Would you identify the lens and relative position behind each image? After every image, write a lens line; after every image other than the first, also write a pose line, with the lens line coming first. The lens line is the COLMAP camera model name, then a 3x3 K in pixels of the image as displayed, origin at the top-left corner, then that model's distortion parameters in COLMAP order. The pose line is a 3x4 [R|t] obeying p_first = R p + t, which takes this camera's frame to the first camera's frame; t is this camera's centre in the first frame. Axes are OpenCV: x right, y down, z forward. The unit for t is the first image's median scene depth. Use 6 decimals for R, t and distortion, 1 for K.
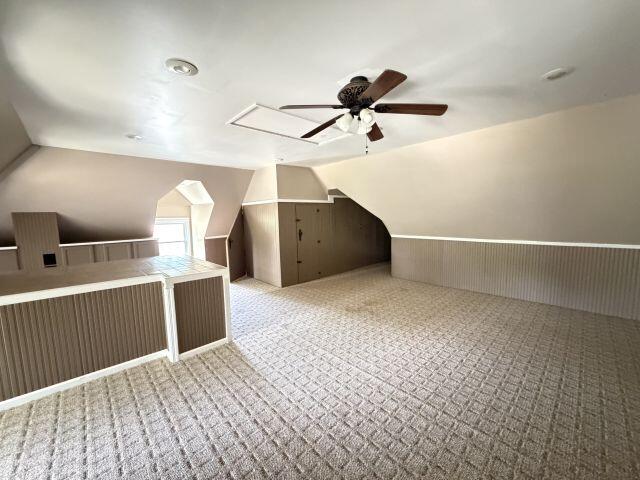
lens RADIAL K [[256.8, 0, 321.3], [0, 256.8, 242.5], [0, 0, 1]] dist [0.000254, -0.000953]
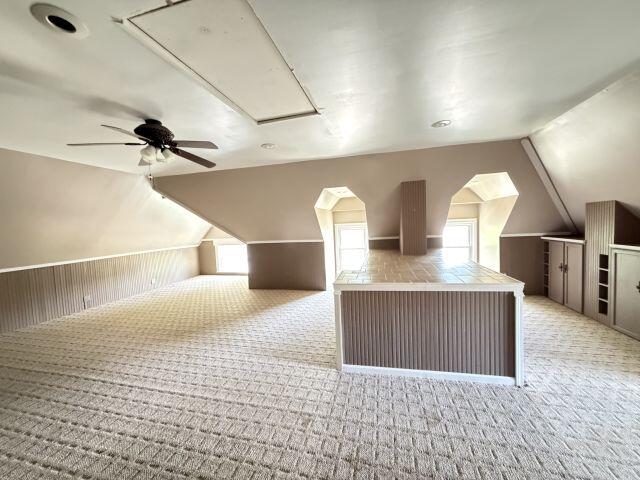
lens RADIAL K [[256.8, 0, 321.2], [0, 256.8, 239.2], [0, 0, 1]] dist [0.000254, -0.000953]
pose [[-0.842598, 0.087824, -0.531334, 0.099083], [0.002512, 0.987244, 0.159197, -0.160447], [0.538538, 0.132804, -0.832070, 1.479119]]
